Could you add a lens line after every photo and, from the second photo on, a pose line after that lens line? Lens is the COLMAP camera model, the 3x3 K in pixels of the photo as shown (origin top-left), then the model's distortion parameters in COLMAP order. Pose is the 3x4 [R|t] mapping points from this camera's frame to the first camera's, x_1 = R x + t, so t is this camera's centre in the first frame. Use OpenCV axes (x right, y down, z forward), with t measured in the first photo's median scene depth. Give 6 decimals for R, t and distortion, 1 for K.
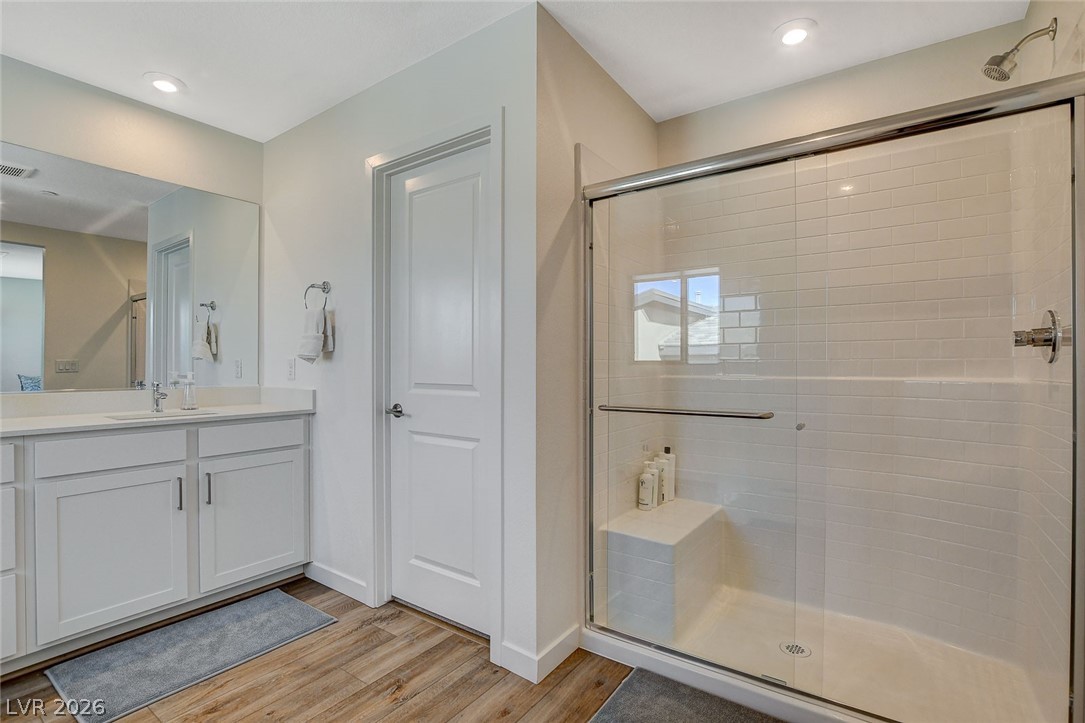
lens RADIAL K [[497.2, 0, 544.7], [0, 497.2, 364.2], [0, 0, 1]] dist [-0.024741, 0.000764]
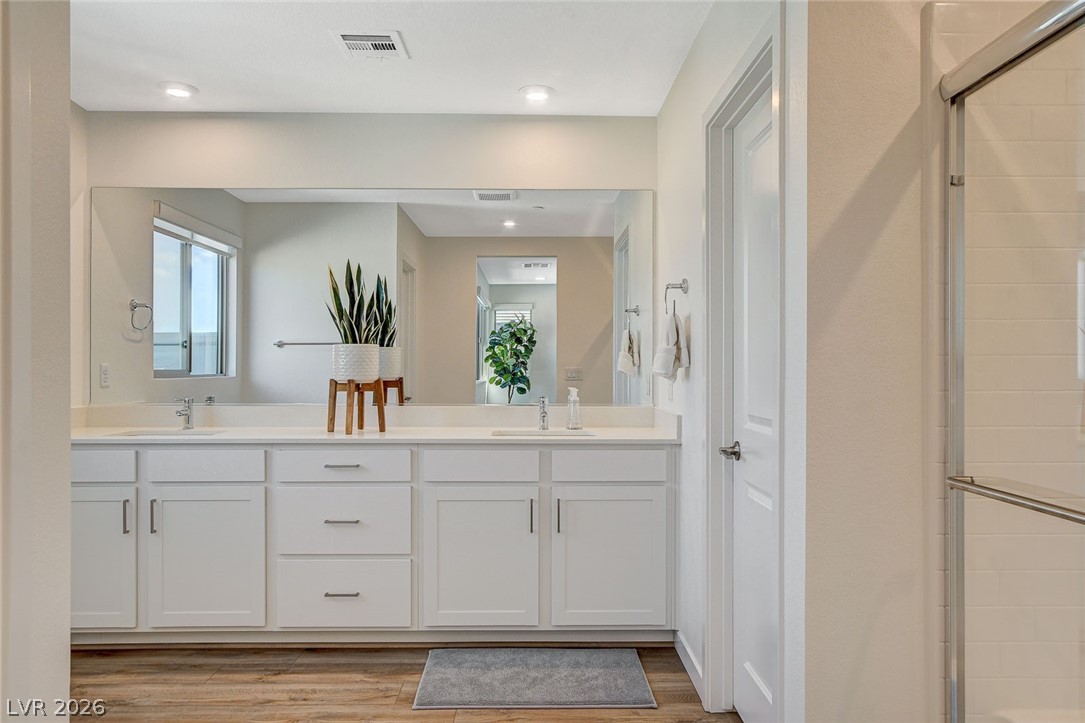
lens RADIAL K [[731.5, 0, 541.9], [0, 731.5, 364.1], [0, 0, 1]] dist [-0.009105, 0.001964]
pose [[0.595312, -0.001083, -0.803494, 0.415723], [-0.002185, 0.999993, -0.002966, -0.031408], [0.803492, 0.003522, 0.595305, 0.142156]]
